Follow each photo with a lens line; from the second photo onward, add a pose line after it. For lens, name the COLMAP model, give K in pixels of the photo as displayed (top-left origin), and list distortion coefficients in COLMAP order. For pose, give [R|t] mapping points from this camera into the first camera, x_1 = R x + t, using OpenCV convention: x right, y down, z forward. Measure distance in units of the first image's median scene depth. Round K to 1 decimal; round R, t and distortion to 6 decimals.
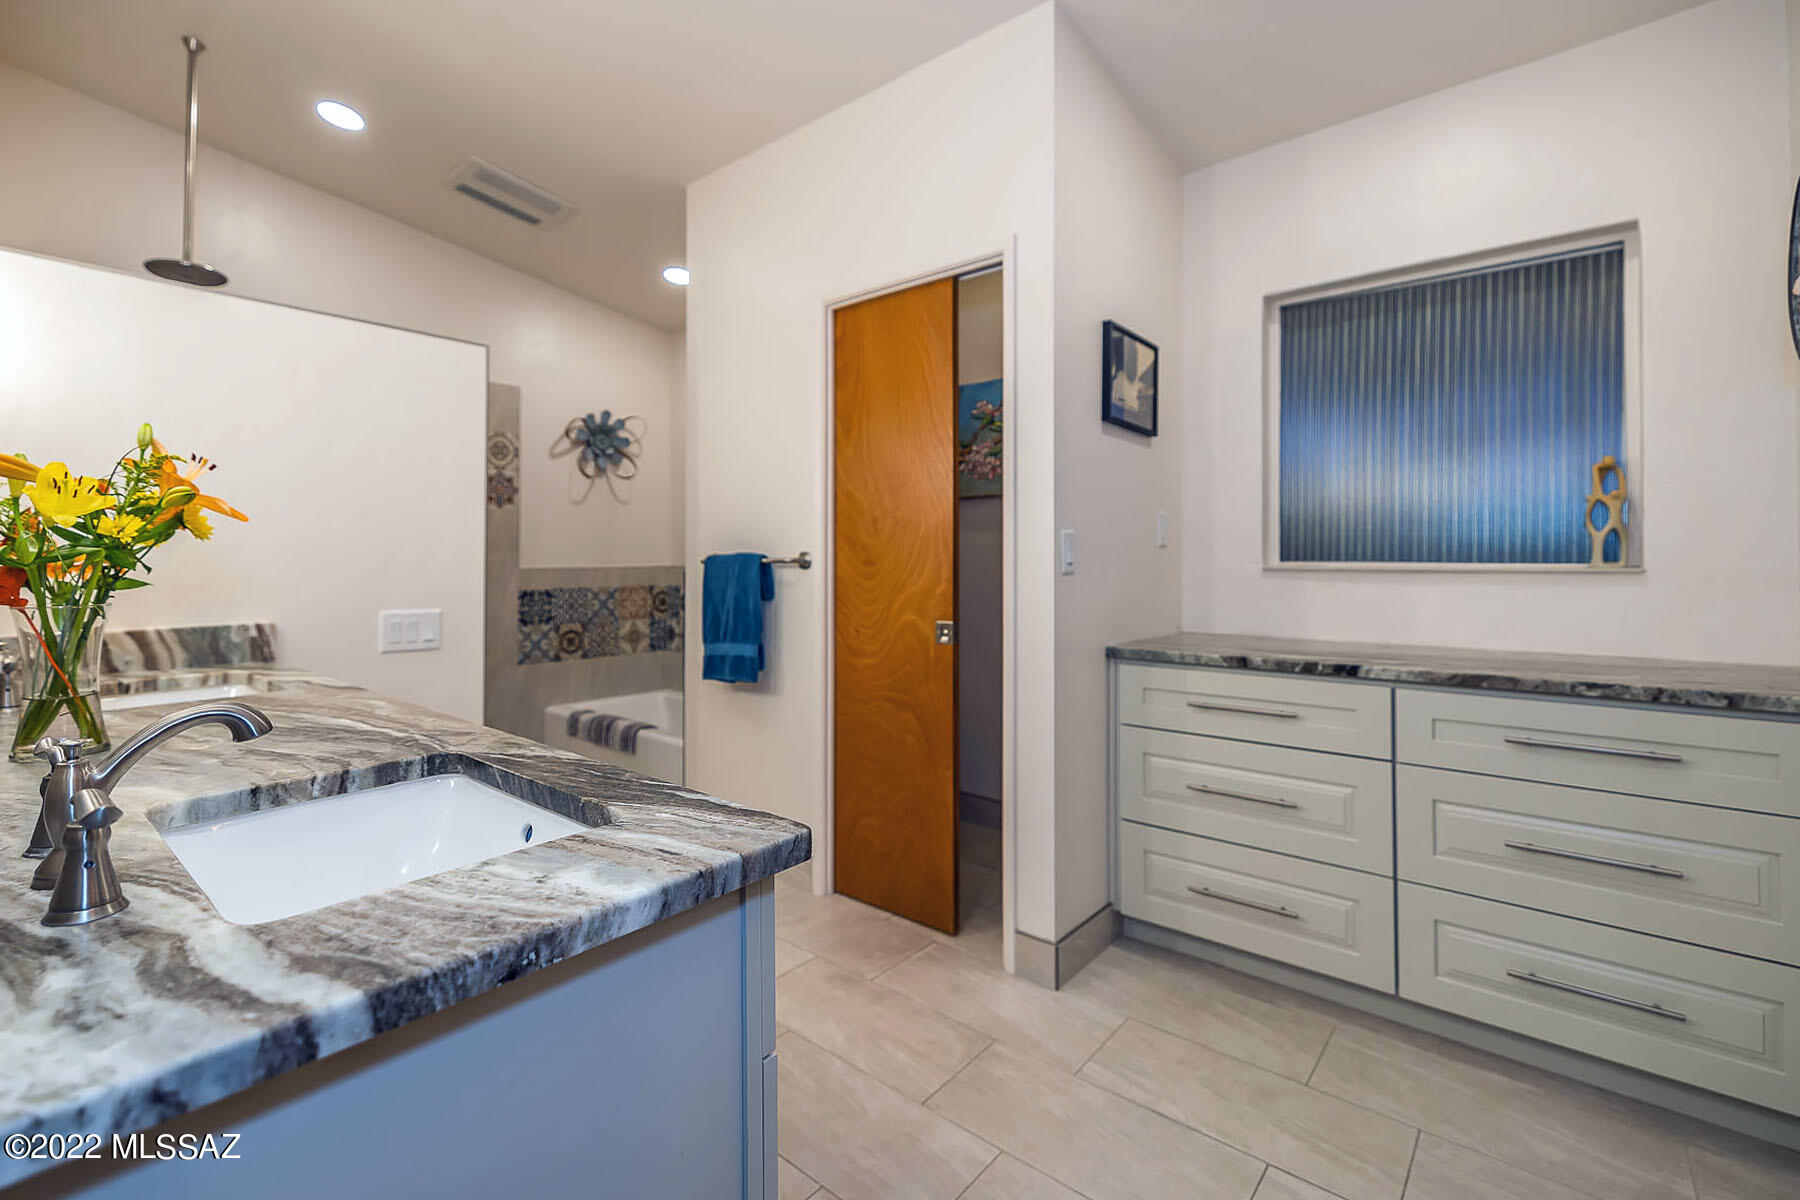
lens RADIAL K [[778.3, 0, 880.6], [0, 778.3, 571.5], [0, 0, 1]] dist [0.002870, -0.001190]
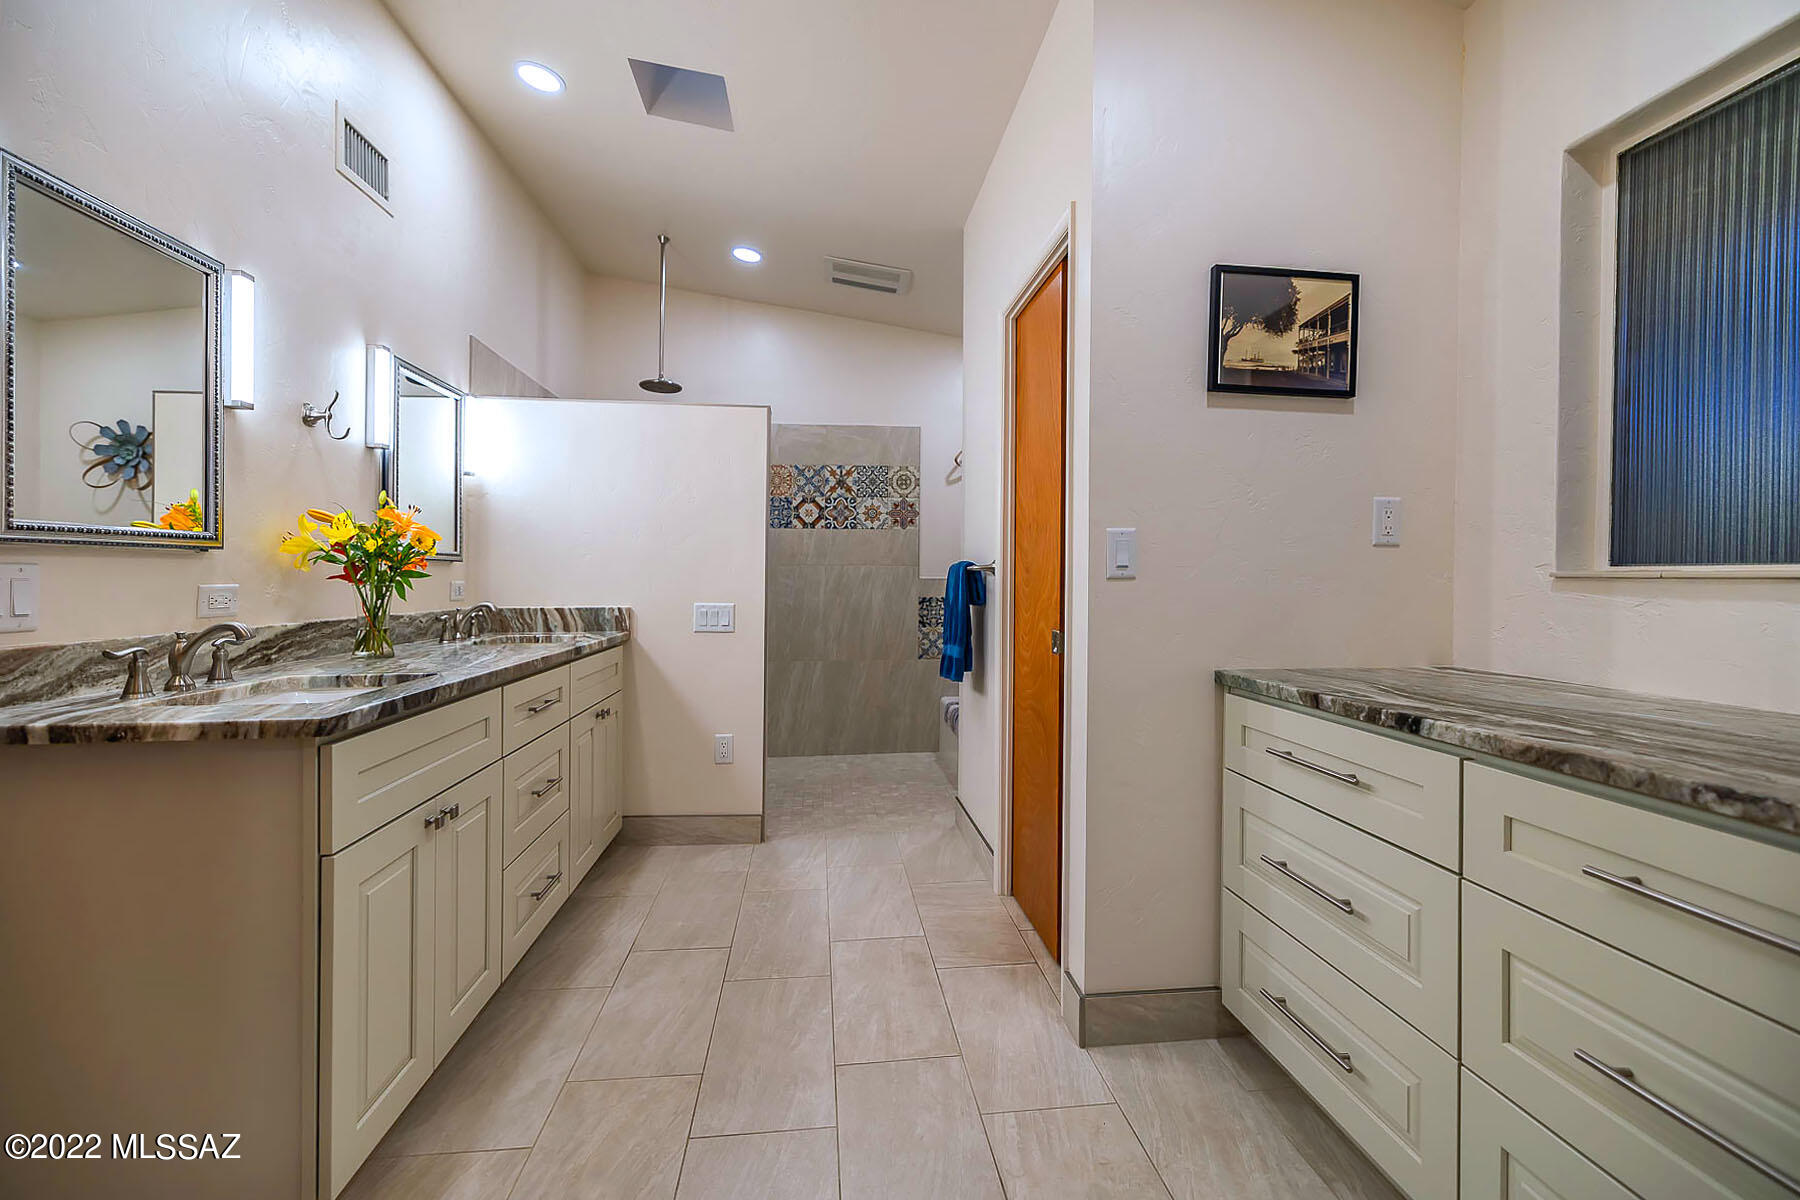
lens RADIAL K [[778.3, 0, 932.6], [0, 778.3, 594.6], [0, 0, 1]] dist [0.002870, -0.001190]
pose [[0.751165, 0.017277, -0.659888, 0.650490], [-0.013590, 0.999850, 0.010708, 0.014130], [0.659974, 0.000925, 0.751288, 0.212136]]
